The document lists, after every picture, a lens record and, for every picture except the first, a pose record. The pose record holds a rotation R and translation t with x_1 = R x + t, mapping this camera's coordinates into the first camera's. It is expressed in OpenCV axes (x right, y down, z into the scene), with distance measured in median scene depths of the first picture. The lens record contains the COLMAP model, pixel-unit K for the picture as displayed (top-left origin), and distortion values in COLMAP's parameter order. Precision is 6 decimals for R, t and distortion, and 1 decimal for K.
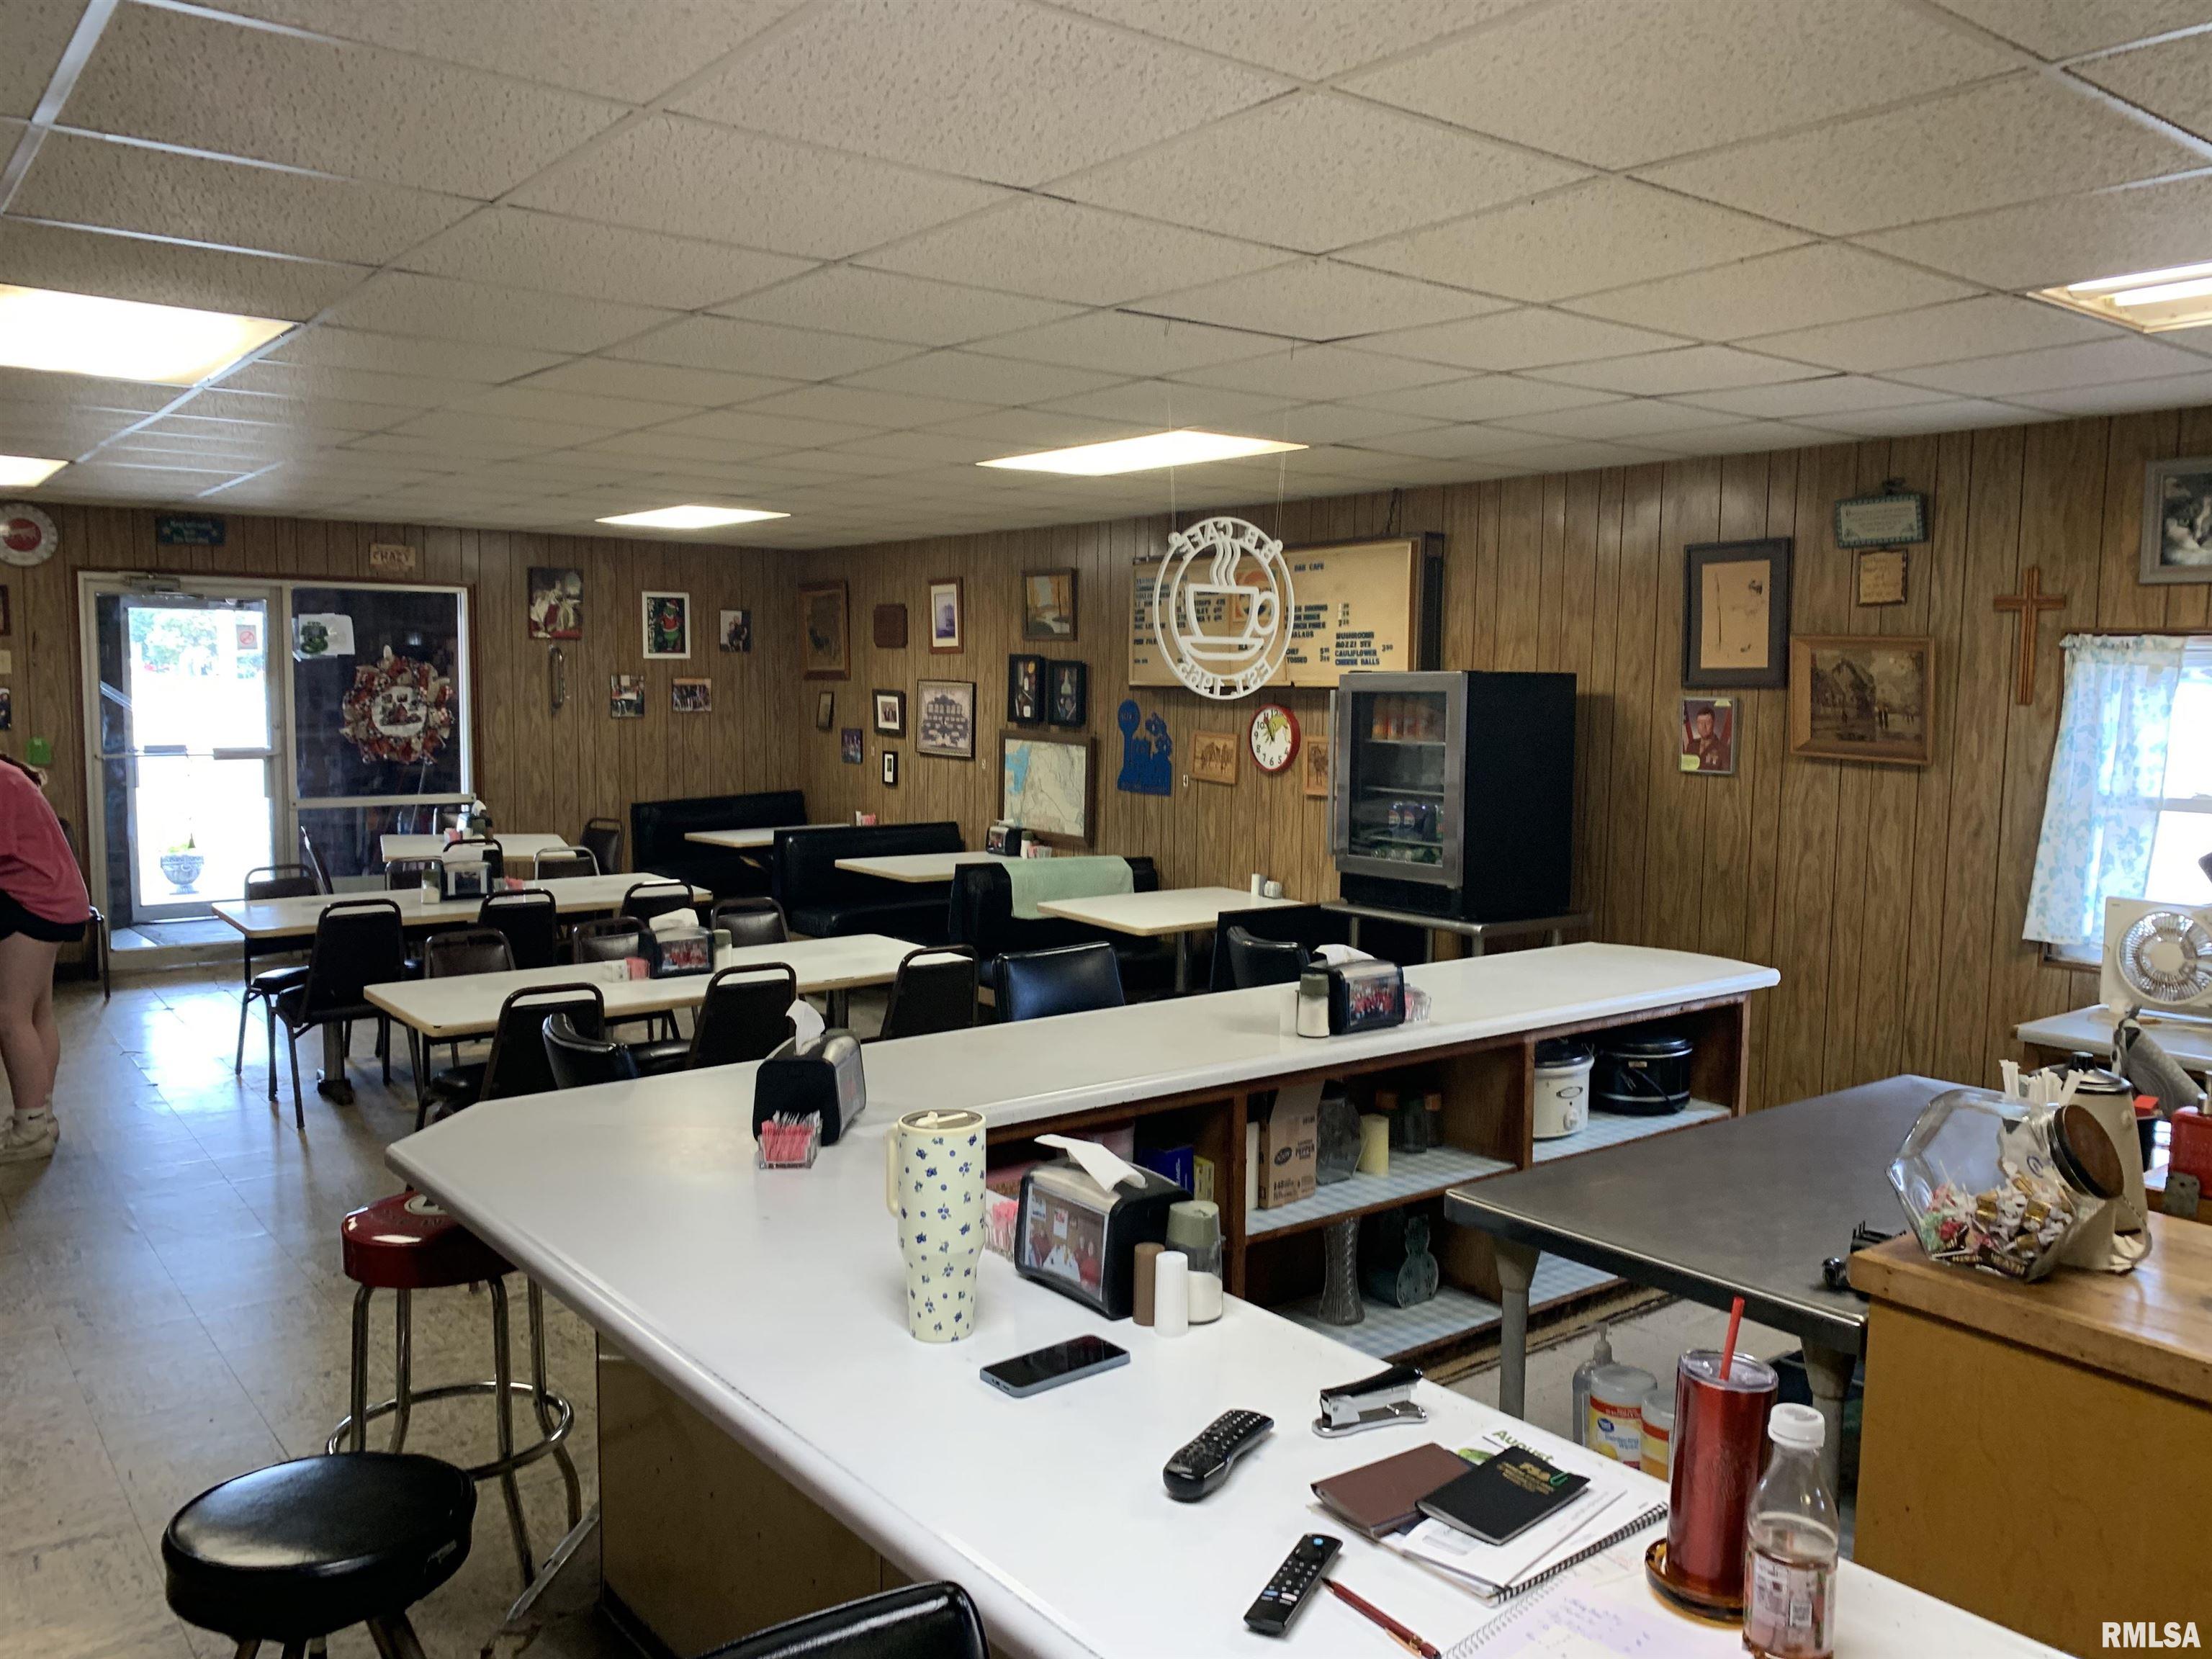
lens RADIAL K [[1697.8, 0, 1146.8], [0, 1697.8, 835.3], [0, 0, 1]] dist [0.019937, -0.029419]
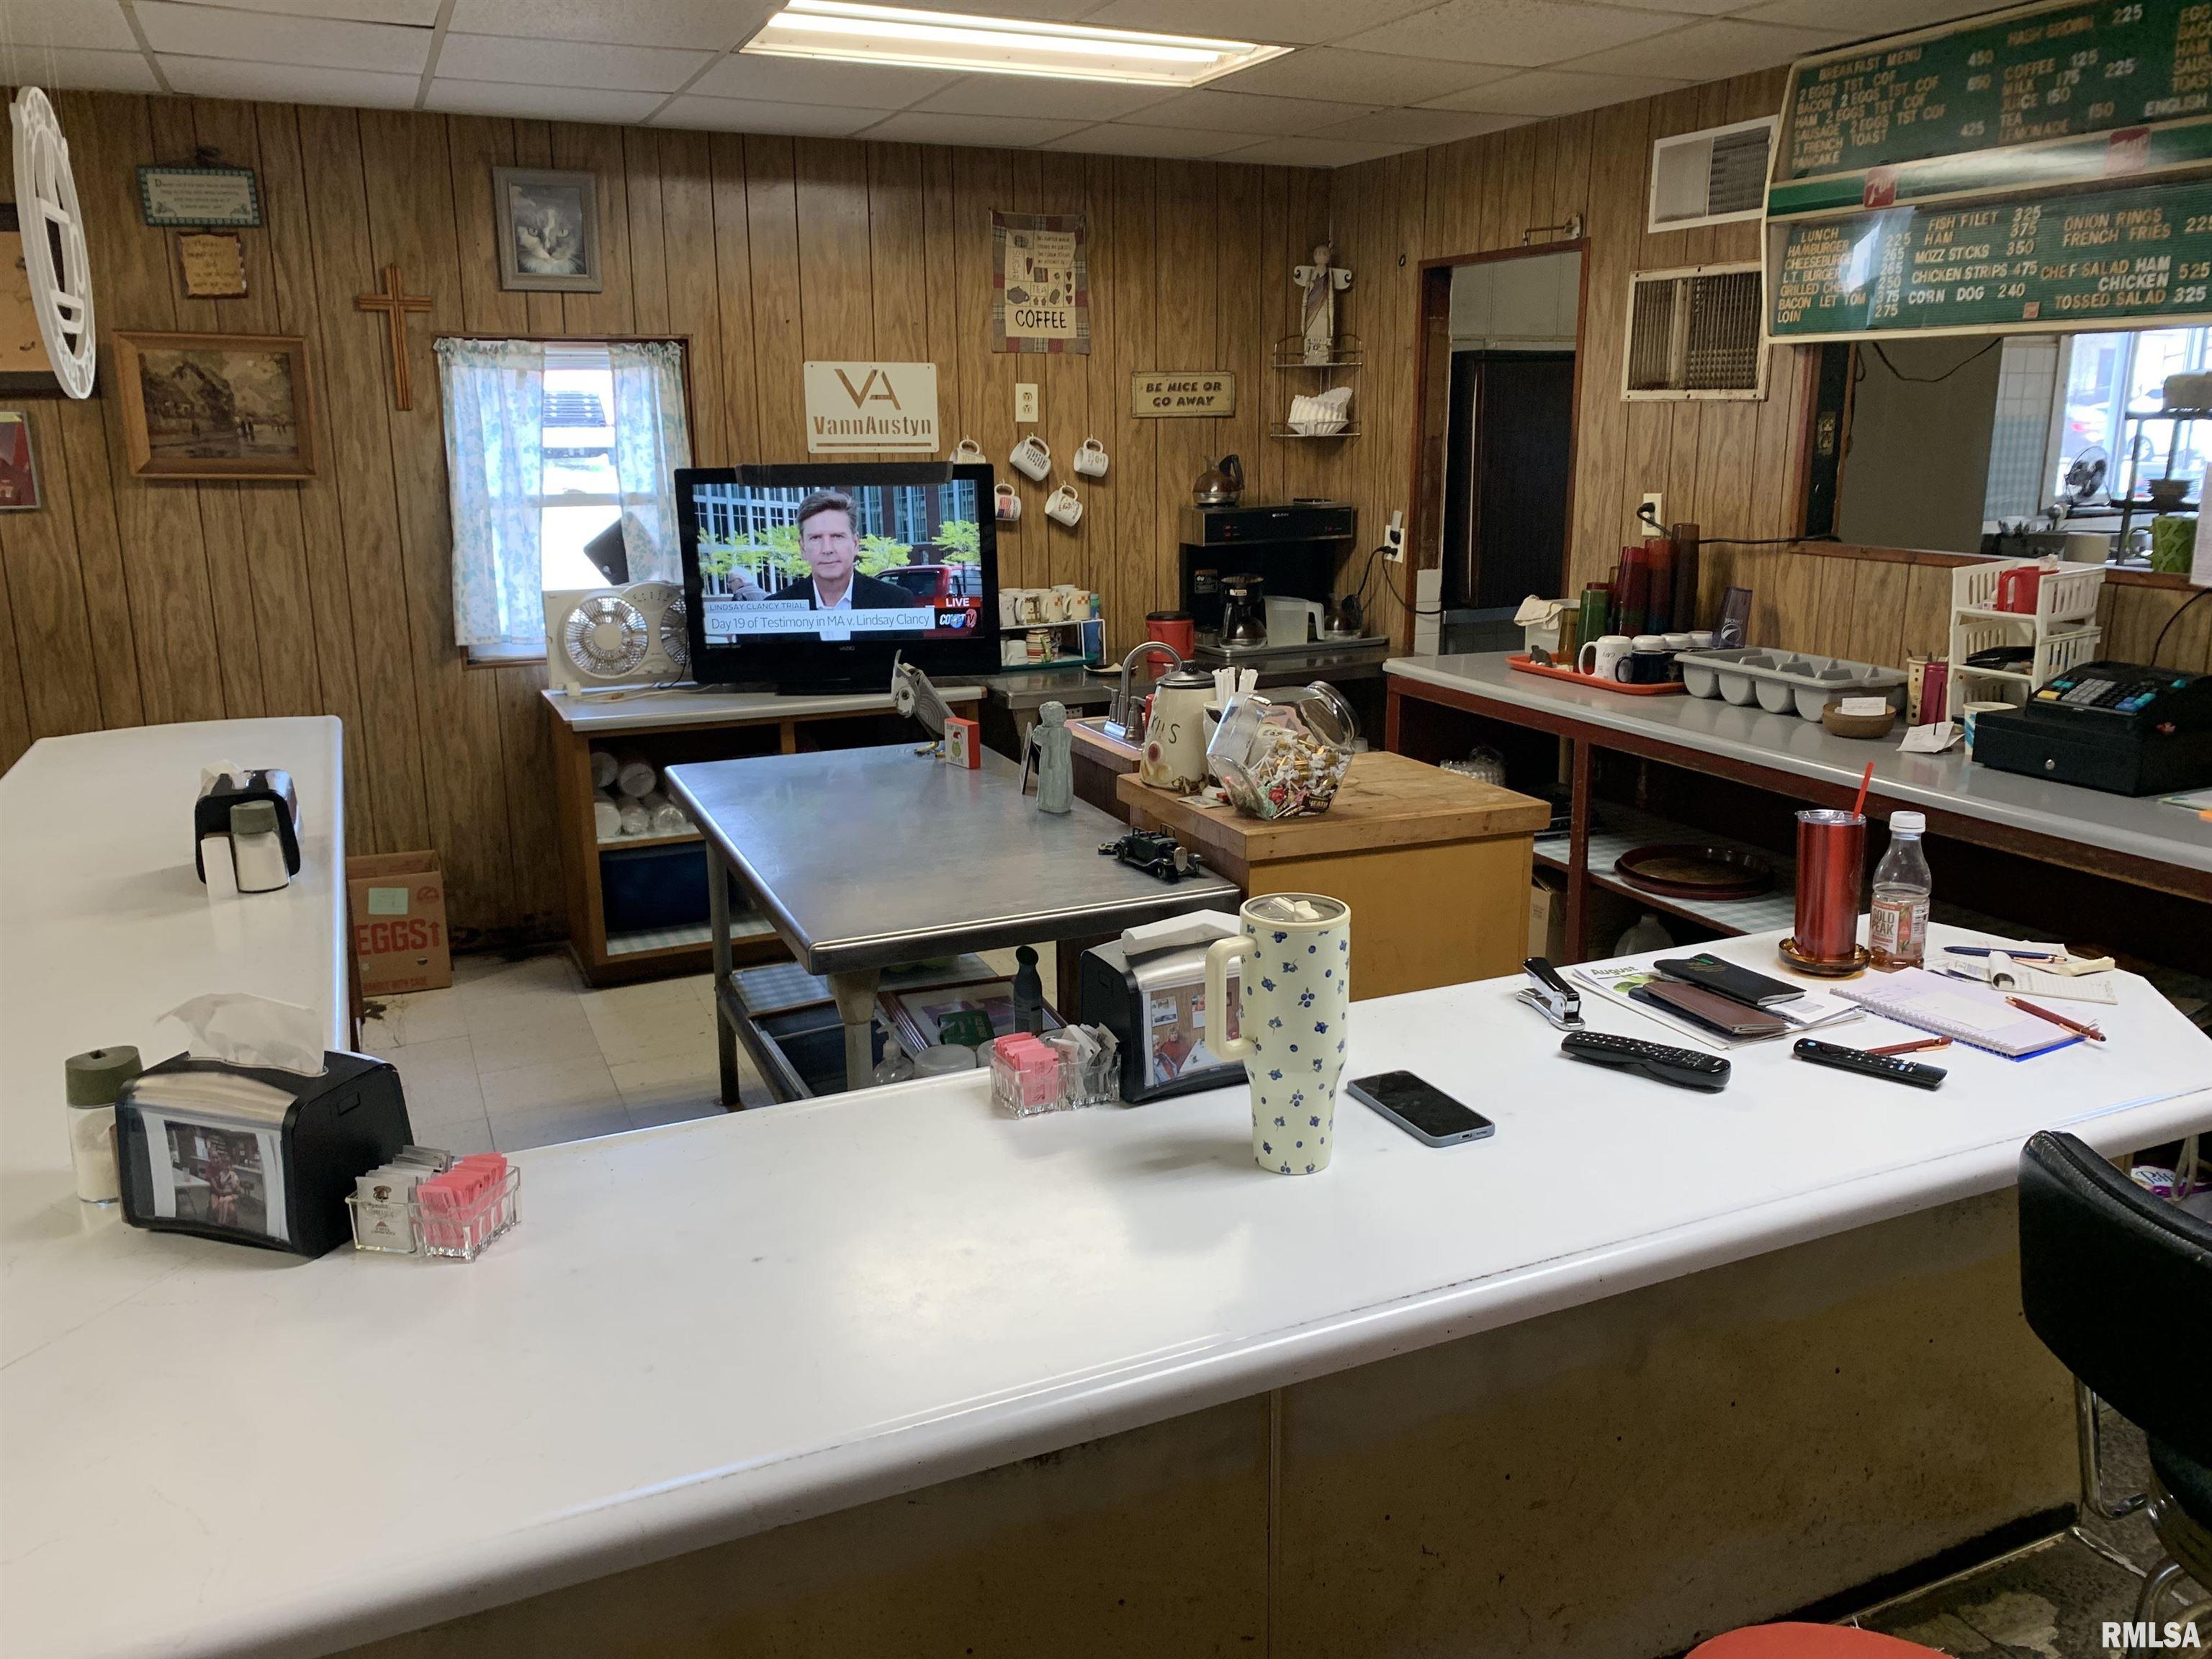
lens RADIAL K [[1697.8, 0, 1050.9], [0, 1697.8, 845.3], [0, 0, 1]] dist [0.019937, -0.029419]
pose [[0.258482, -0.248397, 0.933534, -0.347477], [0.100312, 0.968053, 0.229807, -0.020525], [-0.960794, 0.034244, 0.275142, 0.352231]]
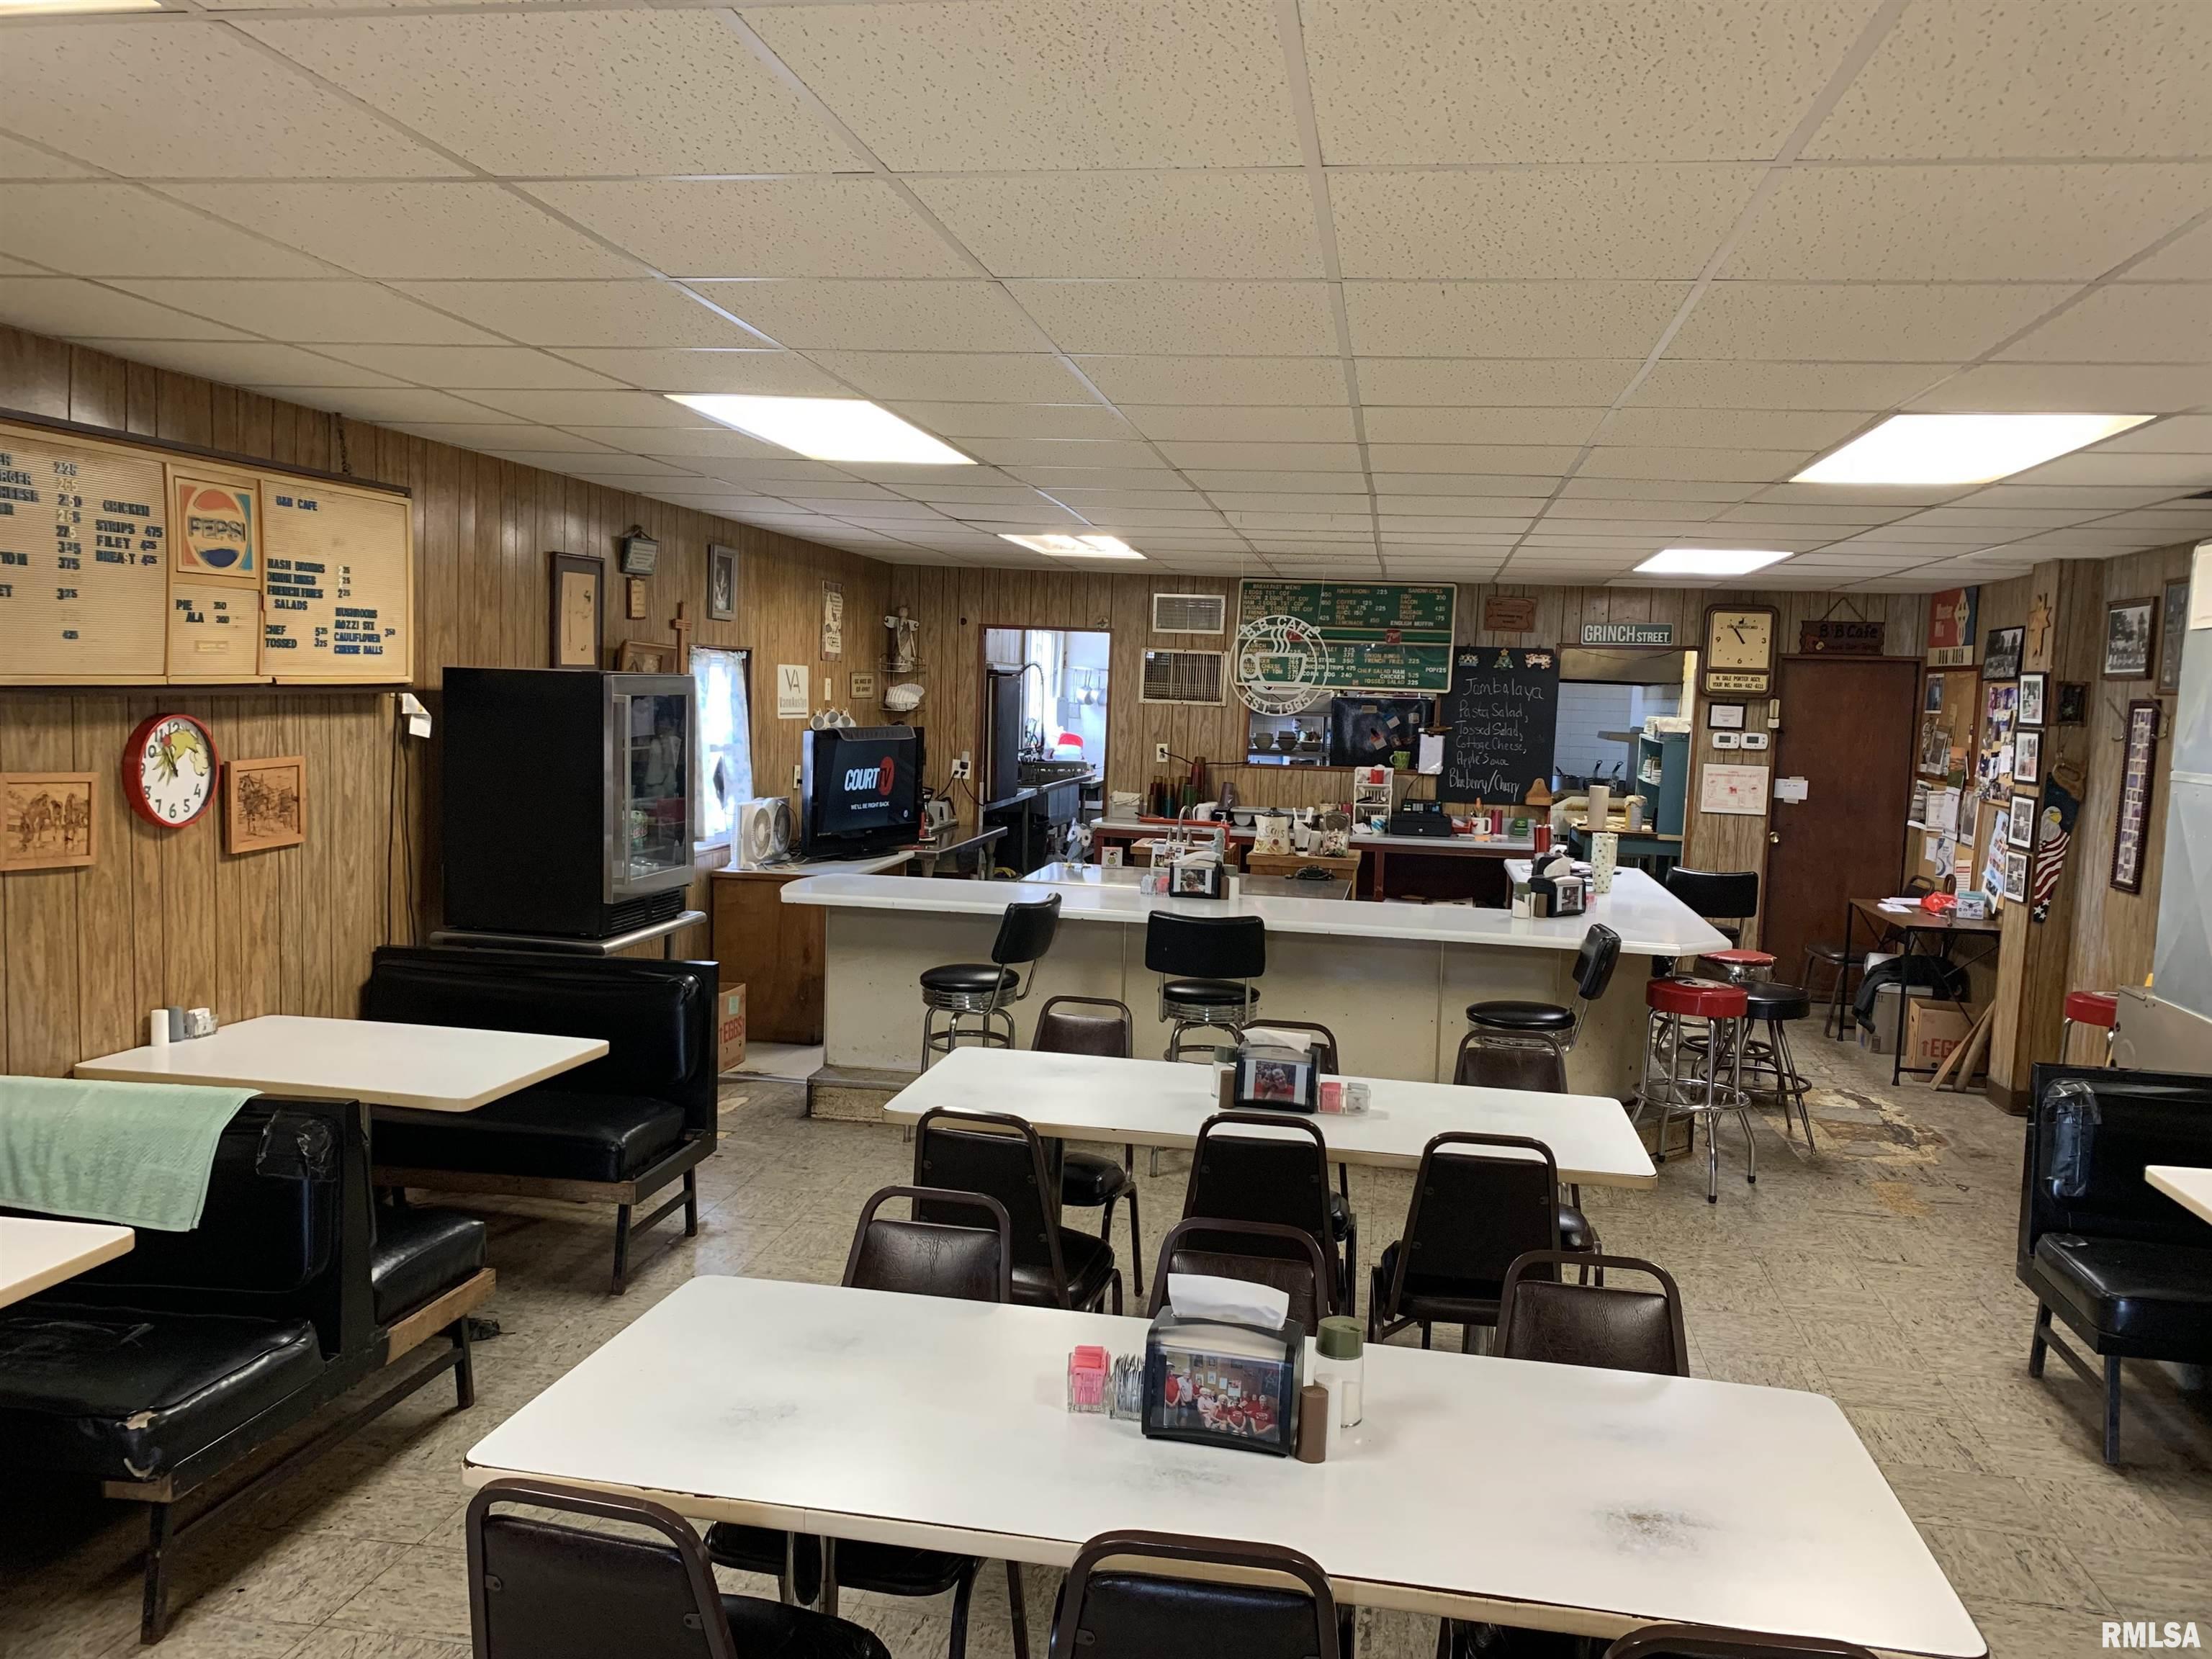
lens RADIAL K [[1697.8, 0, 1114.0], [0, 1697.8, 837.3], [0, 0, 1]] dist [0.019937, -0.029419]
pose [[-0.667318, -0.100525, 0.737958, -0.817629], [0.027345, 0.986874, 0.159160, -0.168156], [-0.744271, 0.126390, -0.655810, 1.613795]]
